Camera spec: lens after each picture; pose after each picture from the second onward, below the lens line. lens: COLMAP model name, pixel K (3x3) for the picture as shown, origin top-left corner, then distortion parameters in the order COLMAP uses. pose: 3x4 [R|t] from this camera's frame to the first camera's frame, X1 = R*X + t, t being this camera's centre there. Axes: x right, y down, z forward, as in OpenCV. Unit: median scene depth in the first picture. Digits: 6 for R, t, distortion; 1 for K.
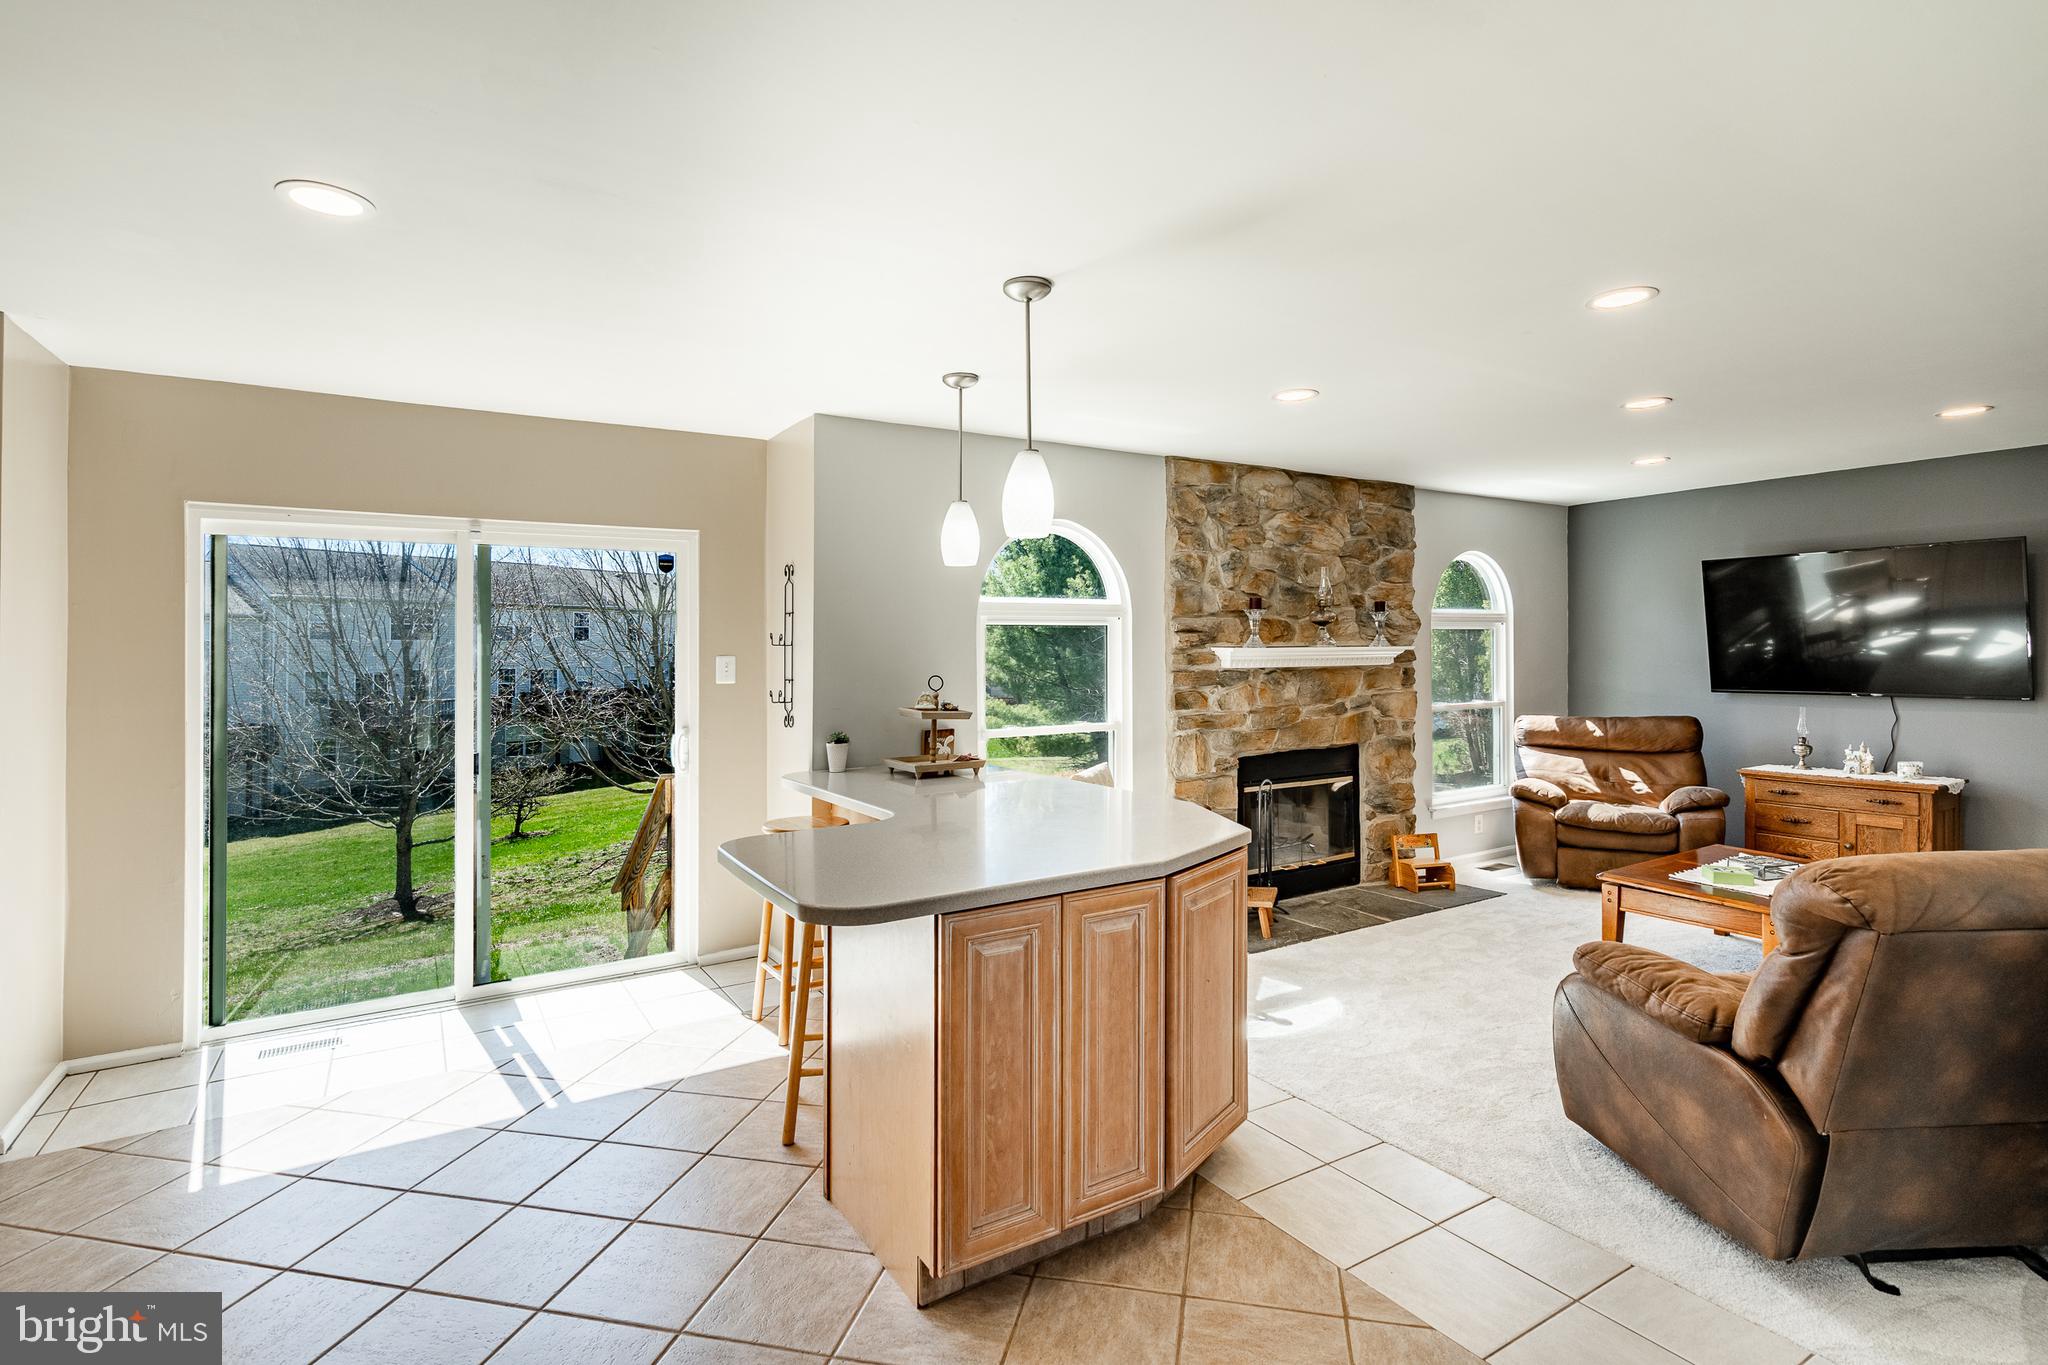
lens RADIAL K [[988.8, 0, 1016.7], [0, 988.8, 647.3], [0, 0, 1]] dist [0.003182, 0.001055]
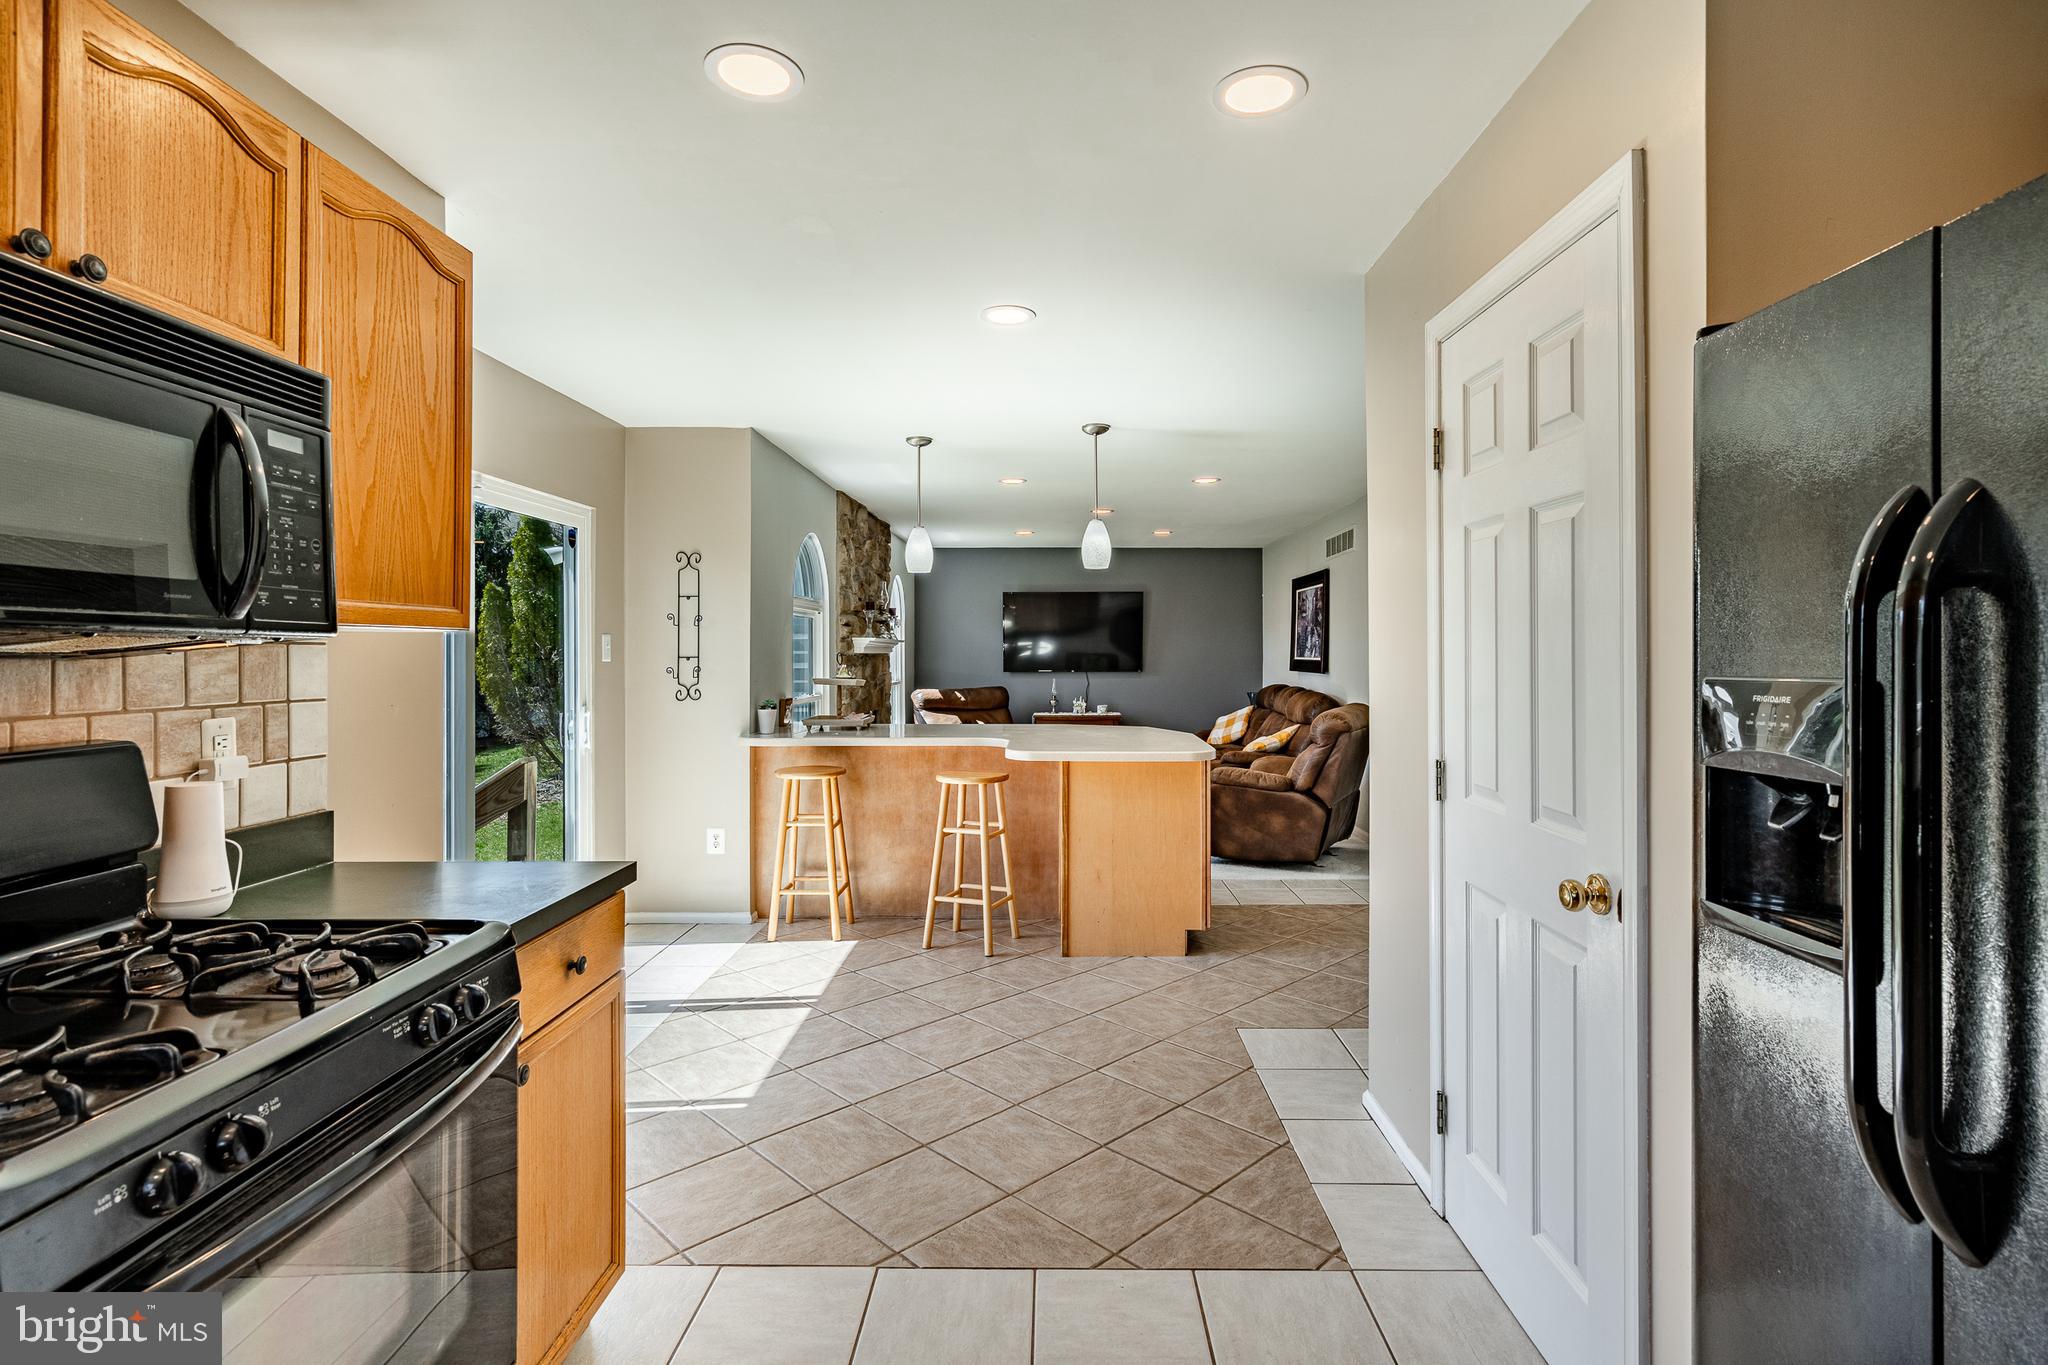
lens RADIAL K [[995.1, 0, 1040.1], [0, 995.1, 658.4], [0, 0, 1]] dist [-0.000842, 0.000086]
pose [[0.539587, 0.003894, 0.841921, -0.752085], [-0.007310, 0.999973, 0.000060, 0.024858], [-0.841898, -0.006186, 0.539601, 0.058133]]
